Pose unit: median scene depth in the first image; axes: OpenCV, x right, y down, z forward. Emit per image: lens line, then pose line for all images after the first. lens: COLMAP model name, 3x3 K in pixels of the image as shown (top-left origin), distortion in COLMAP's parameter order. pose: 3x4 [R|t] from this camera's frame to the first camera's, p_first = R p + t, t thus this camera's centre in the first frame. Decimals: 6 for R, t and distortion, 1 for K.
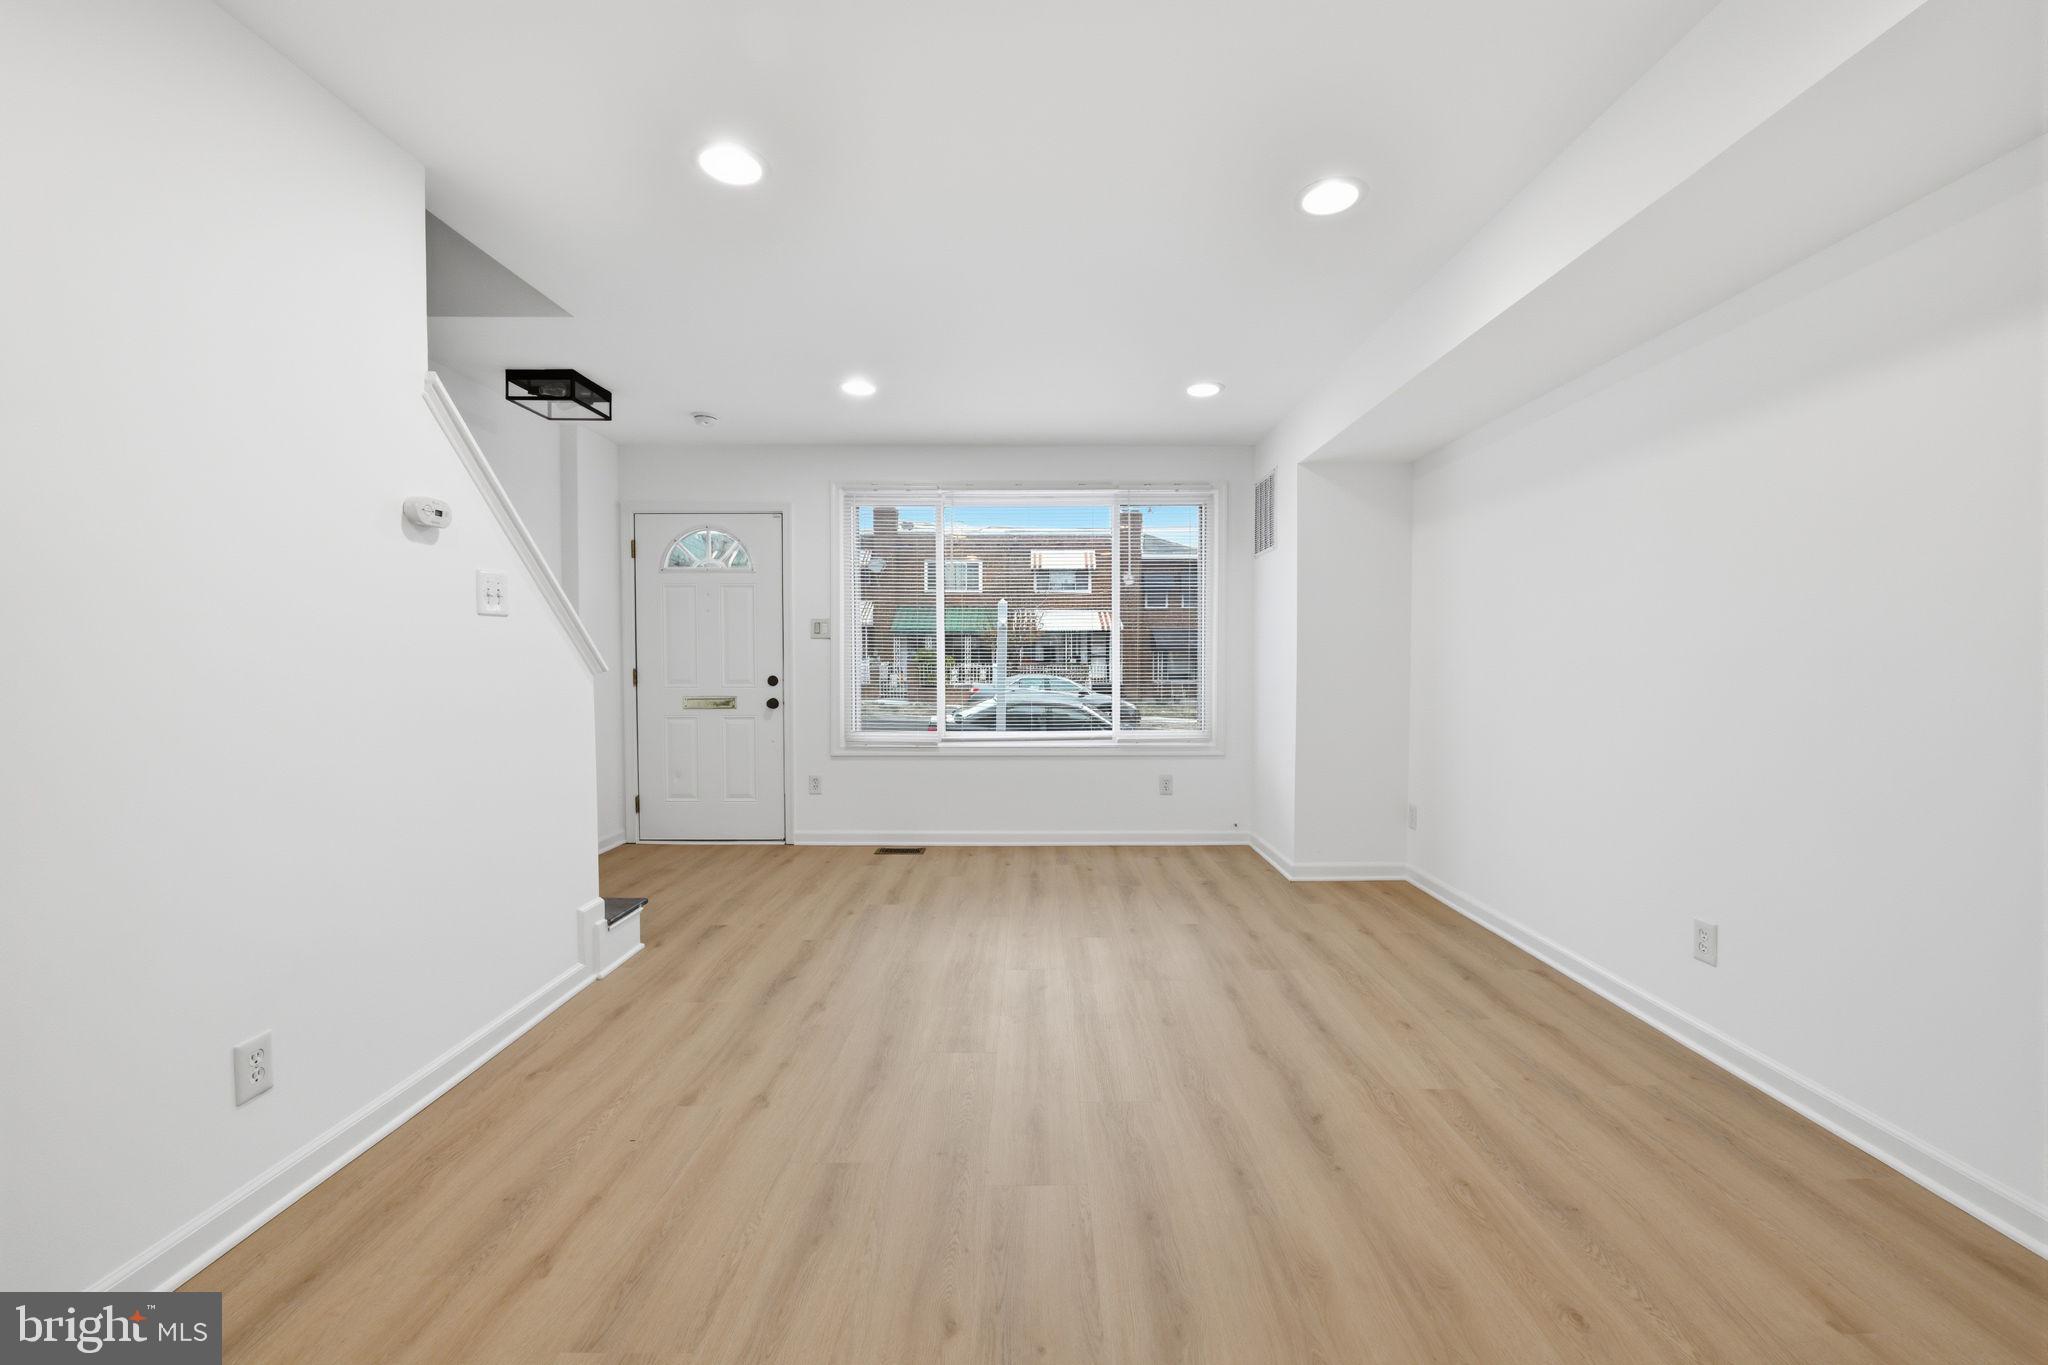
lens RADIAL K [[807.0, 0, 1041.8], [0, 807.0, 688.0], [0, 0, 1]] dist [-0.008516, -0.000859]
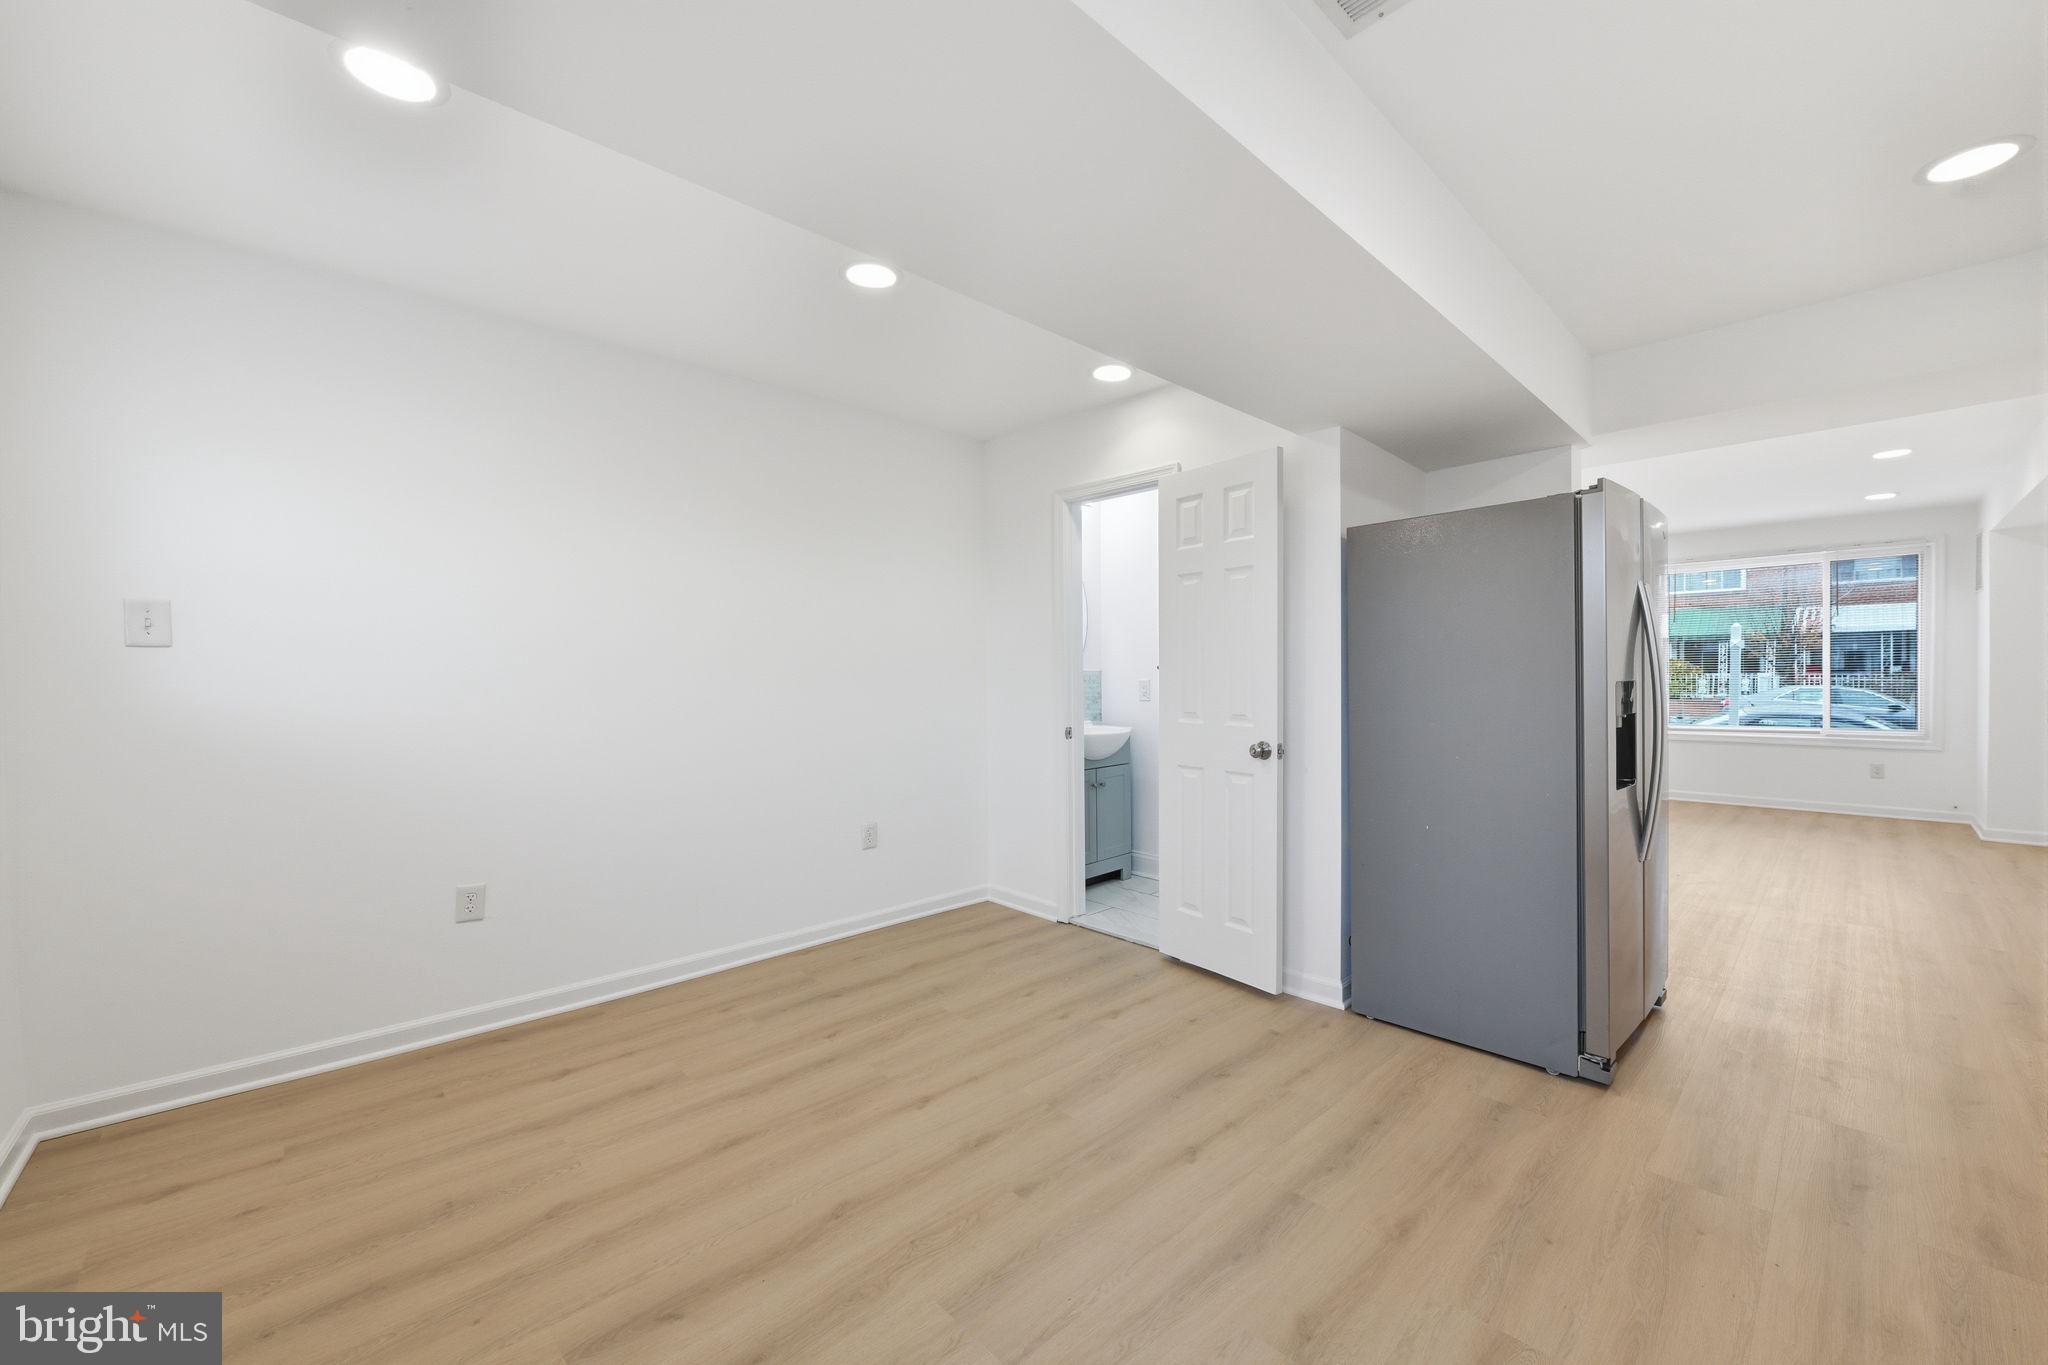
lens RADIAL K [[807.0, 0, 1041.8], [0, 807.0, 688.0], [0, 0, 1]] dist [-0.008516, -0.000859]
pose [[0.692555, 0.003238, -0.721357, 0.148678], [-0.012324, 0.999897, -0.007345, 0.011423], [0.721259, 0.013977, 0.692524, -0.876071]]
